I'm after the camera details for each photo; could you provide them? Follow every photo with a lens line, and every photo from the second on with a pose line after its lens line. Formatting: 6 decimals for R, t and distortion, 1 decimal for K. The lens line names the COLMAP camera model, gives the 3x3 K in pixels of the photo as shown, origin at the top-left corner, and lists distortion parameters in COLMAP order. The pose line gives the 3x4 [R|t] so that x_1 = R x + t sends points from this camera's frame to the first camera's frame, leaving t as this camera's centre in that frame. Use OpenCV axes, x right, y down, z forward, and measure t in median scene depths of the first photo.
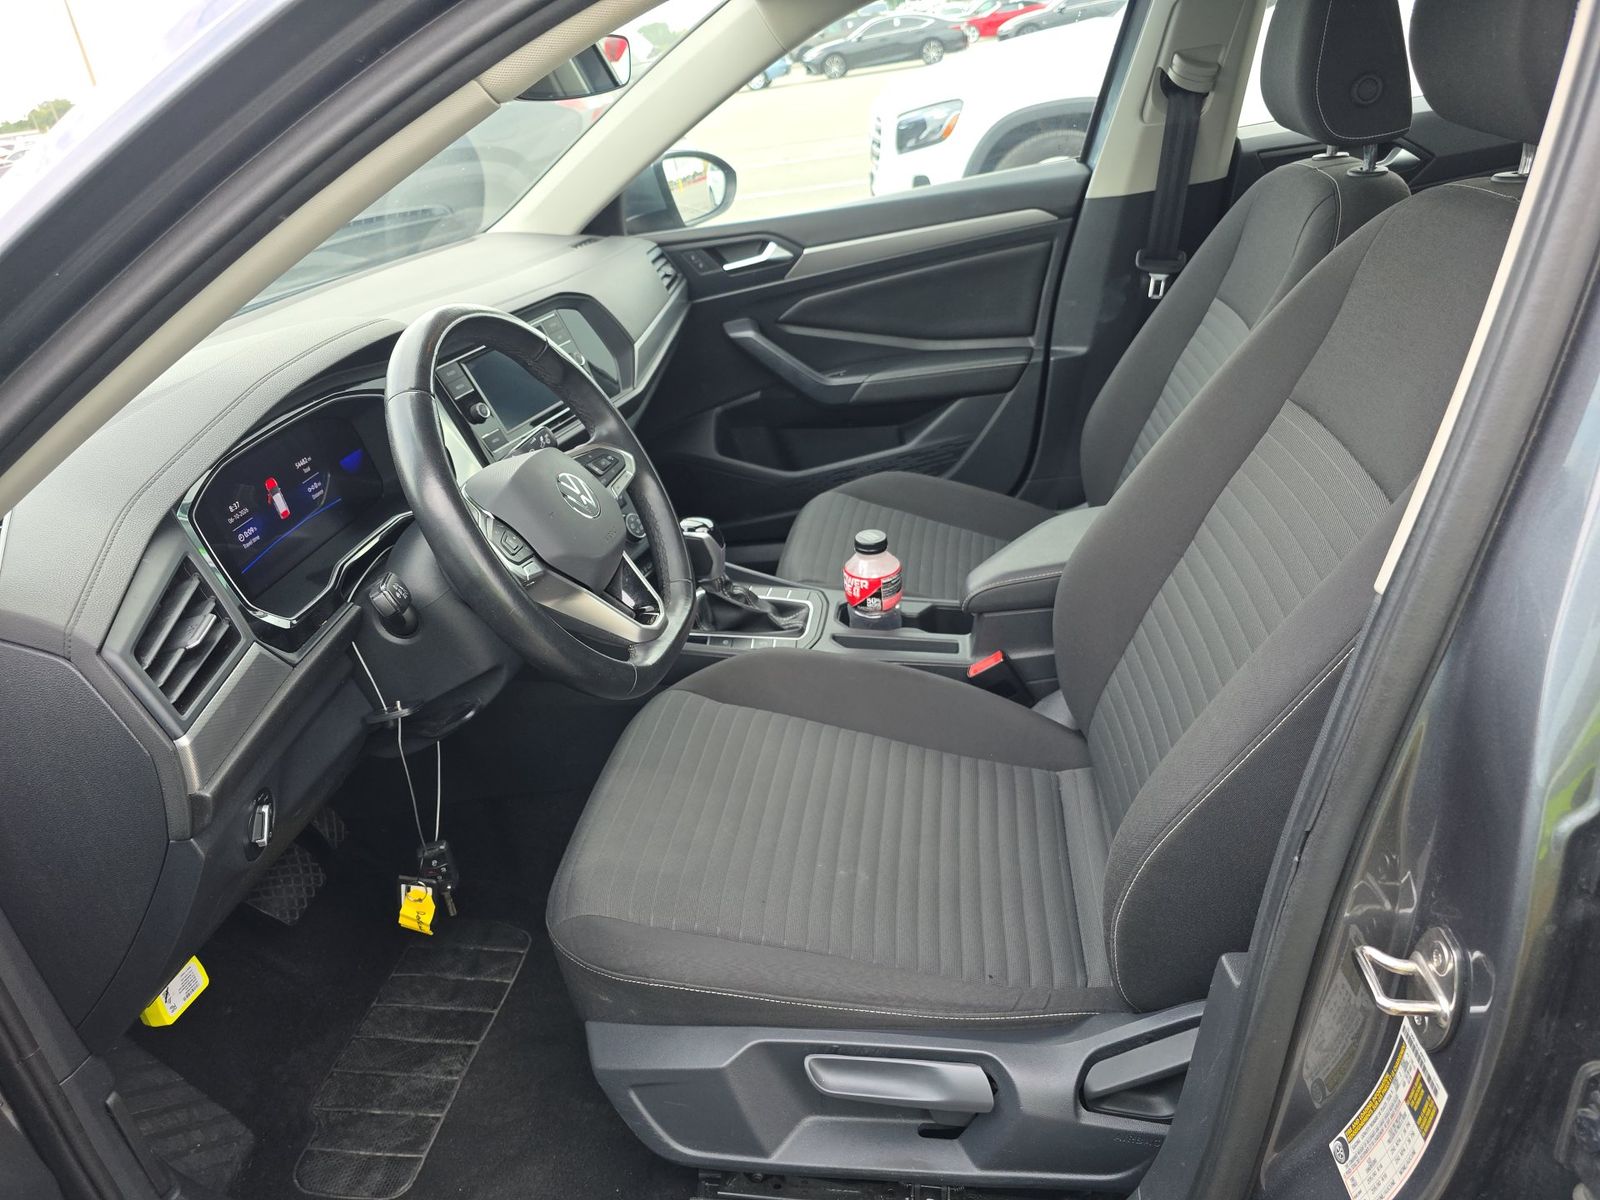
lens RADIAL K [[1076.3, 0, 796.0], [0, 1076.3, 589.7], [0, 0, 1]] dist [0.045297, -0.033401]
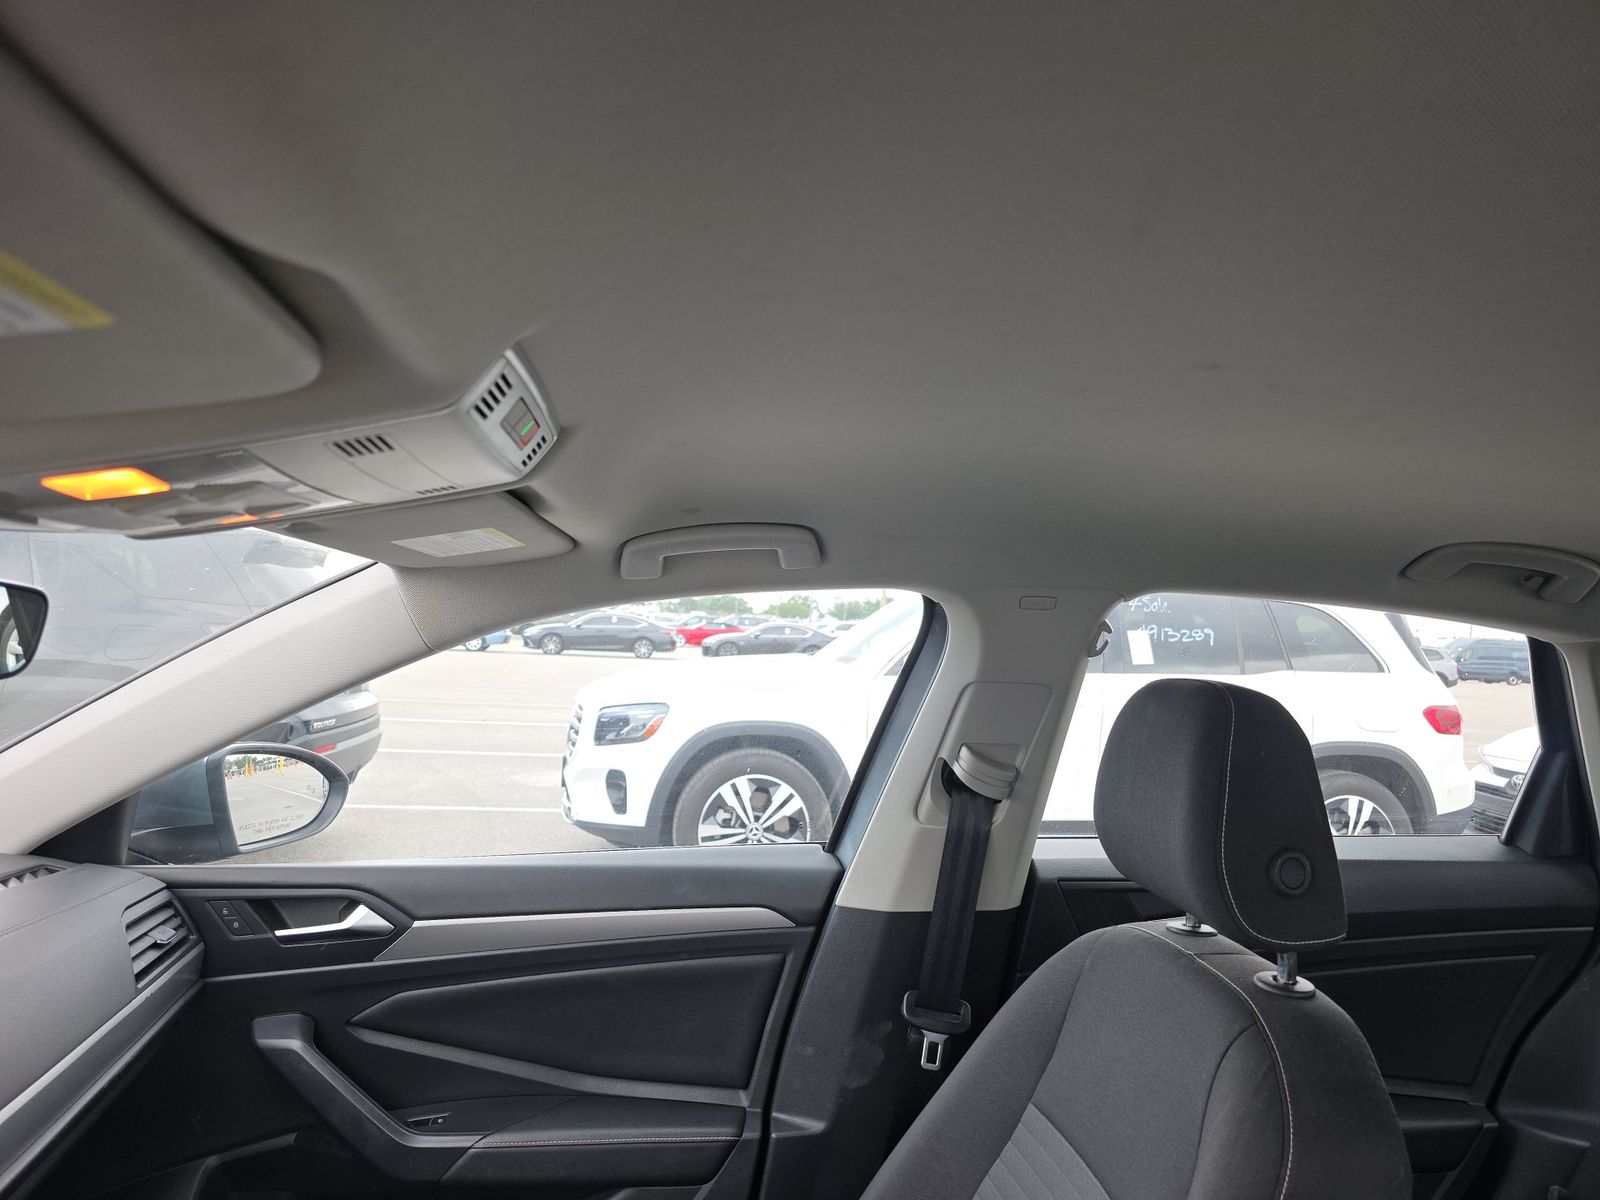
lens RADIAL K [[1076.3, 0, 796.0], [0, 1076.3, 589.7], [0, 0, 1]] dist [0.045297, -0.033401]
pose [[0.952851, 0.187906, 0.238259, 0.032806], [-0.045932, 0.865461, -0.498866, -0.170947], [-0.299944, 0.464401, 0.833286, 0.298299]]
